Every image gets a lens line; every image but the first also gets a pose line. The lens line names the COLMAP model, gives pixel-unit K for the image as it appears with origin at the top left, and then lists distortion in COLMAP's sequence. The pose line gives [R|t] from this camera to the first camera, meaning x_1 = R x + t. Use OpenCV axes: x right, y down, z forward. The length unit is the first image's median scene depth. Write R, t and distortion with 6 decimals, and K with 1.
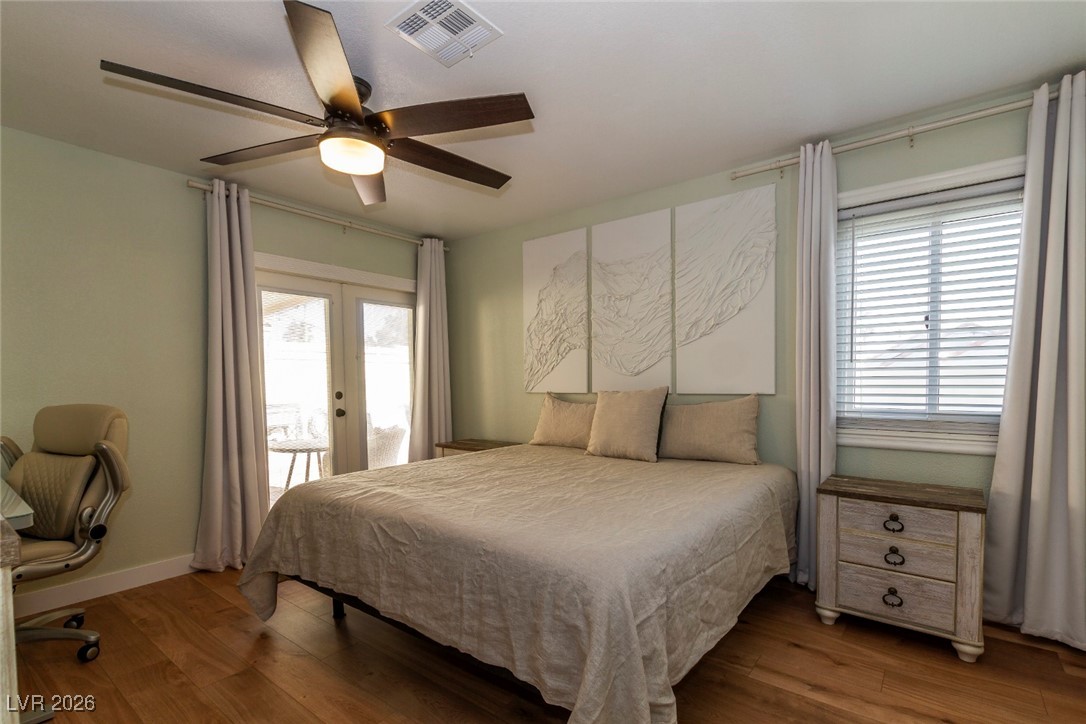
lens RADIAL K [[494.9, 0, 551.9], [0, 494.9, 398.7], [0, 0, 1]] dist [0.008824, -0.005156]
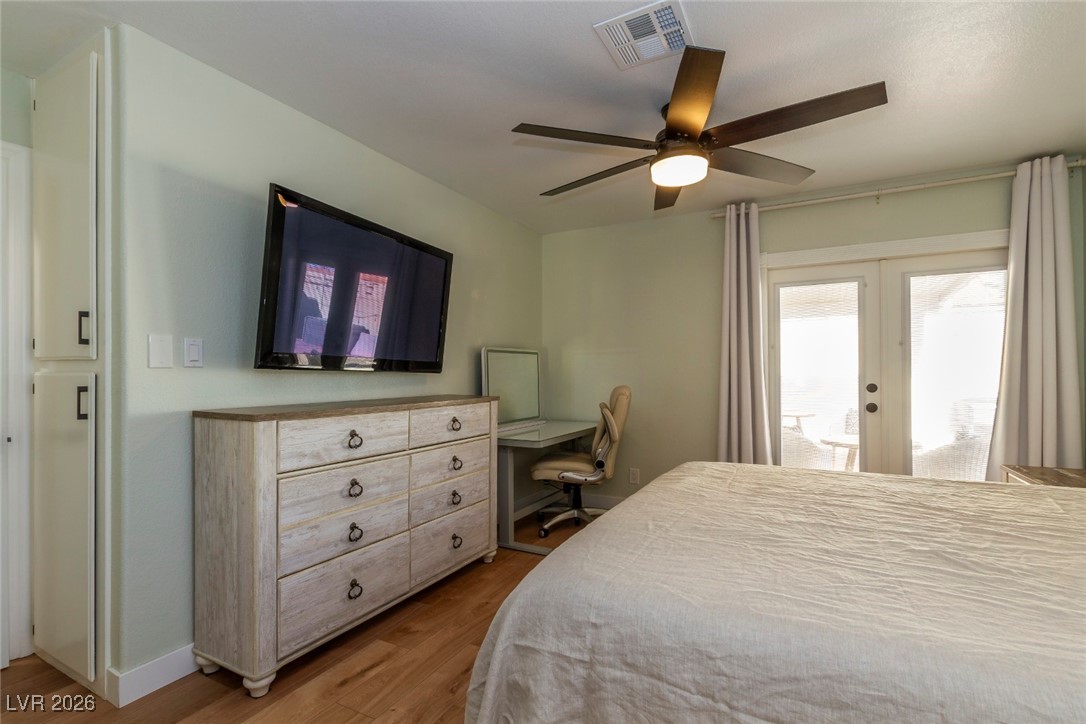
lens RADIAL K [[494.9, 0, 544.8], [0, 494.9, 369.9], [0, 0, 1]] dist [0.008824, -0.005156]
pose [[0.193769, 0.001745, -0.981046, 0.328865], [-0.037136, 0.999295, -0.005557, -0.012772], [0.980344, 0.037508, 0.193697, 0.262348]]
